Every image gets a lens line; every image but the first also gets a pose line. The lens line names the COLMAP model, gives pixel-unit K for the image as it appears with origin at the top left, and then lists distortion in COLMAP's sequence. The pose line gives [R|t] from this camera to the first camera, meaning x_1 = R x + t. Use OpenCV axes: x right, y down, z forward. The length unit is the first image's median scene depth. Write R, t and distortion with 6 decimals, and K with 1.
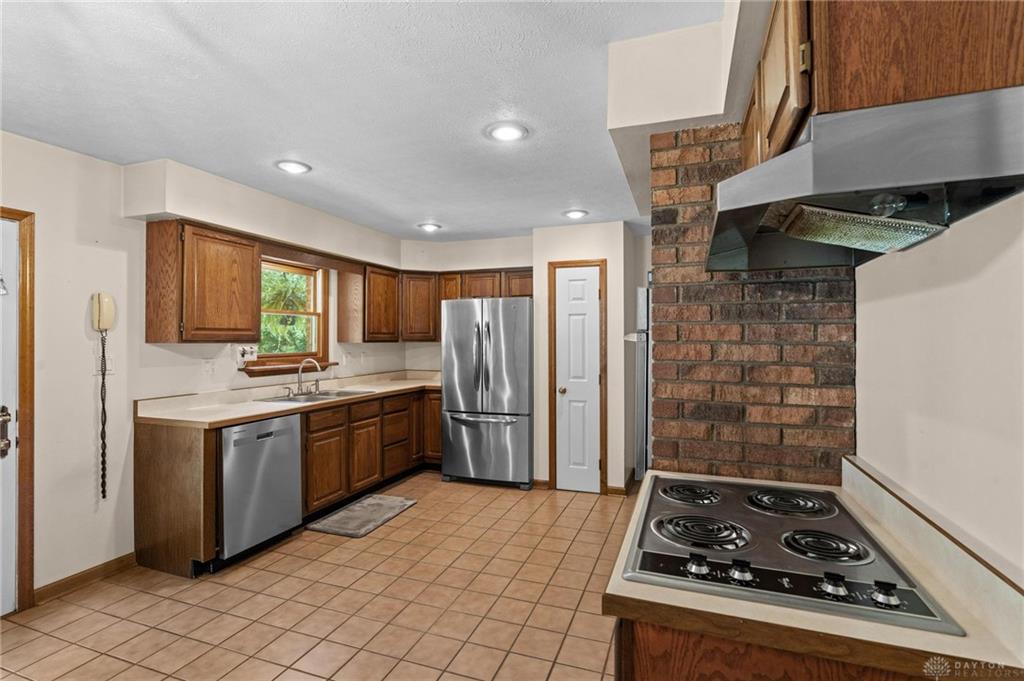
lens RADIAL K [[486.8, 0, 514.3], [0, 486.8, 336.4], [0, 0, 1]] dist [-0.003419, -0.000939]
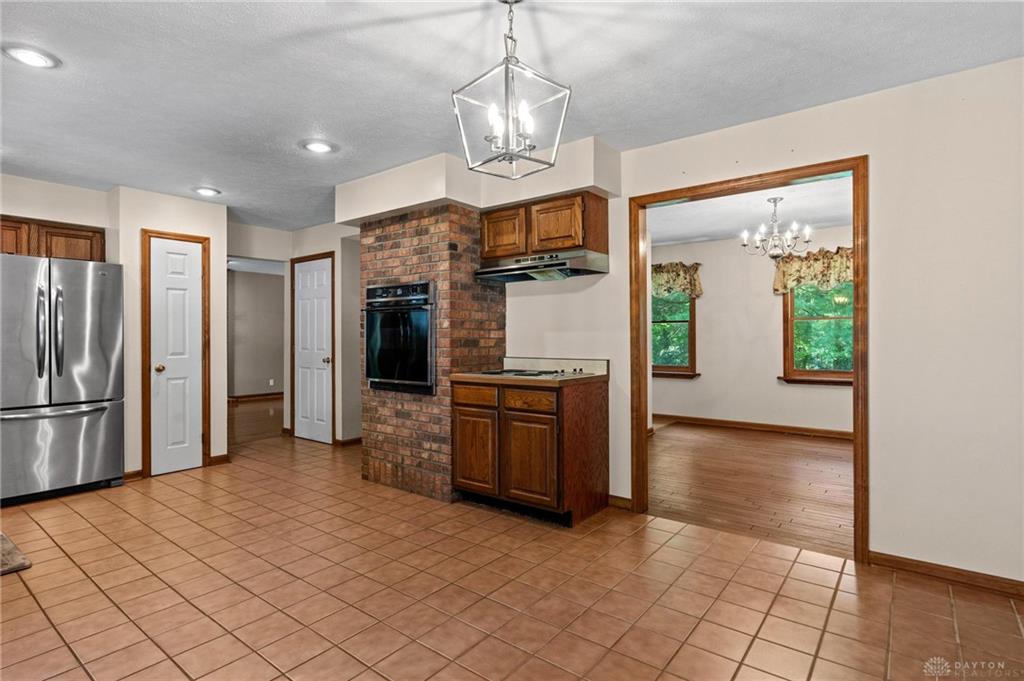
lens RADIAL K [[522.1, 0, 513.5], [0, 522.1, 333.5], [0, 0, 1]] dist [-0.007080, 0.004341]
pose [[0.305603, 0.003762, 0.952151, -0.721101], [-0.001535, 0.999993, -0.003458, 0.050798], [-0.952158, -0.000405, 0.305607, 0.049110]]
